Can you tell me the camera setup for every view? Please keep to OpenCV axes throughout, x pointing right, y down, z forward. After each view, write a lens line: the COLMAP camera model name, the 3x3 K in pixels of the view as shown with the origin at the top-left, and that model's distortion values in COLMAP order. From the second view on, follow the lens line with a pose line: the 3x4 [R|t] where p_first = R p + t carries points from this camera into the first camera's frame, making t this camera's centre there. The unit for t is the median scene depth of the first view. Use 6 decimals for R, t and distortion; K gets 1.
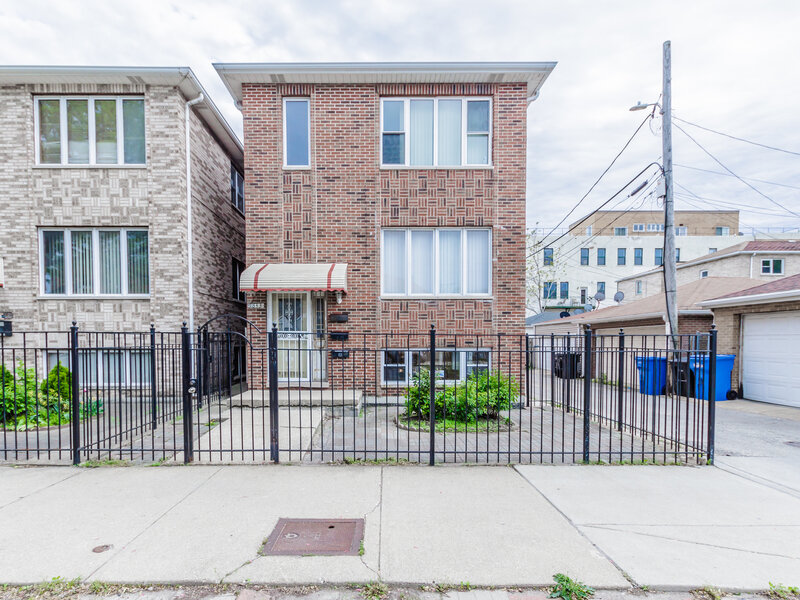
lens RADIAL K [[371.4, 0, 400.4], [0, 371.4, 341.9], [0, 0, 1]] dist [0.010261, 0.000212]
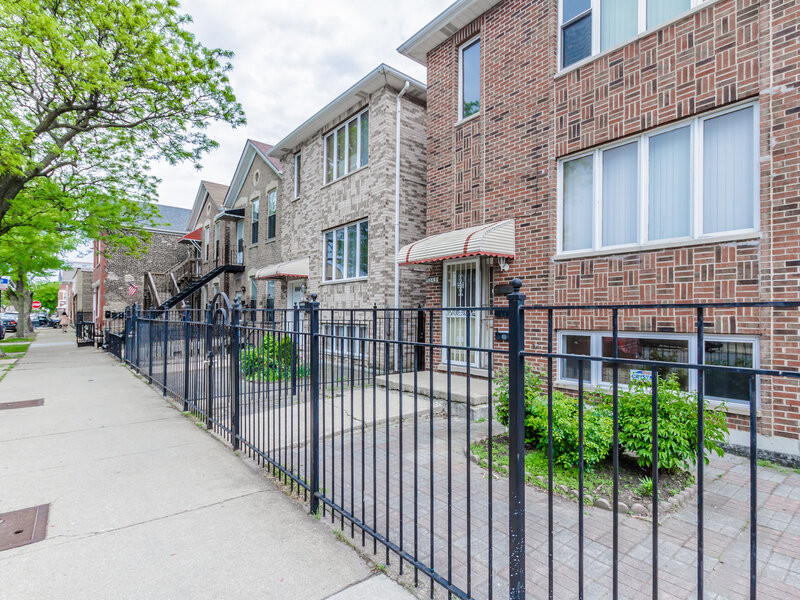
lens RADIAL K [[412.0, 0, 402.8], [0, 412.0, 307.6], [0, 0, 1]] dist [0.013719, -0.000026]
pose [[0.652811, -0.008311, -0.757475, 0.349591], [-0.021638, 0.999327, -0.029613, 0.004204], [0.757212, 0.035723, 0.652192, 0.272931]]
